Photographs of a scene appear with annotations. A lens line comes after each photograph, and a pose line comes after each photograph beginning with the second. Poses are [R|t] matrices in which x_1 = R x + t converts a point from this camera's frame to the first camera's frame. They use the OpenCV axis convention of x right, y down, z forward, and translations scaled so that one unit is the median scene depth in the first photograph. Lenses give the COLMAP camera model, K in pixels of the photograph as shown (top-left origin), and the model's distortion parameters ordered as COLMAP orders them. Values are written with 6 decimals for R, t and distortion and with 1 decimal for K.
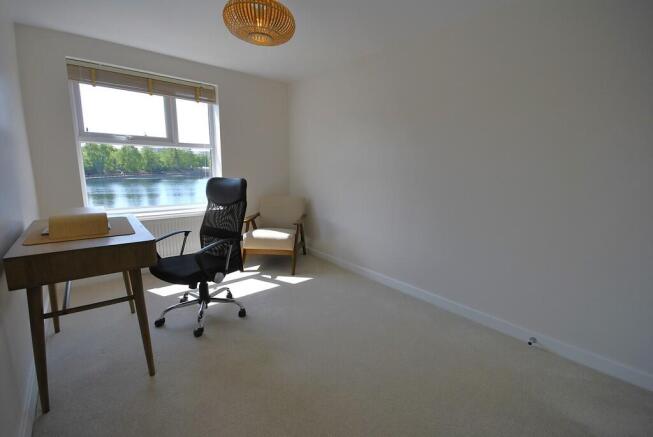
lens RADIAL K [[288.9, 0, 326.5], [0, 288.9, 218.5], [0, 0, 1]] dist [-0.000820, -0.000136]
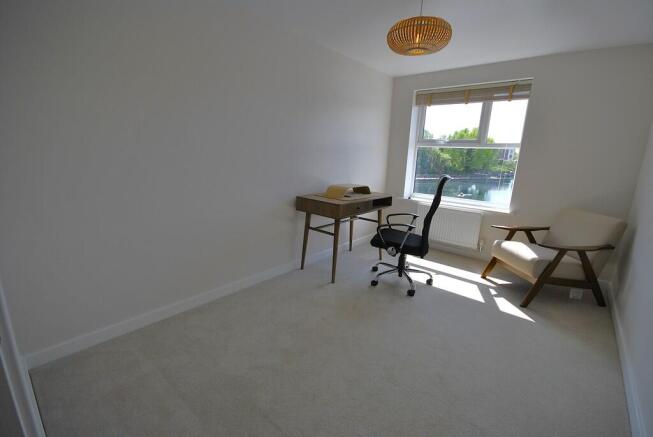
lens RADIAL K [[288.9, 0, 326.5], [0, 288.9, 218.5], [0, 0, 1]] dist [-0.000820, -0.000136]
pose [[0.137964, 0.200606, -0.969909, 0.523527], [-0.205898, 0.963688, 0.170031, -0.059019], [0.968799, 0.176245, 0.174258, 0.310328]]
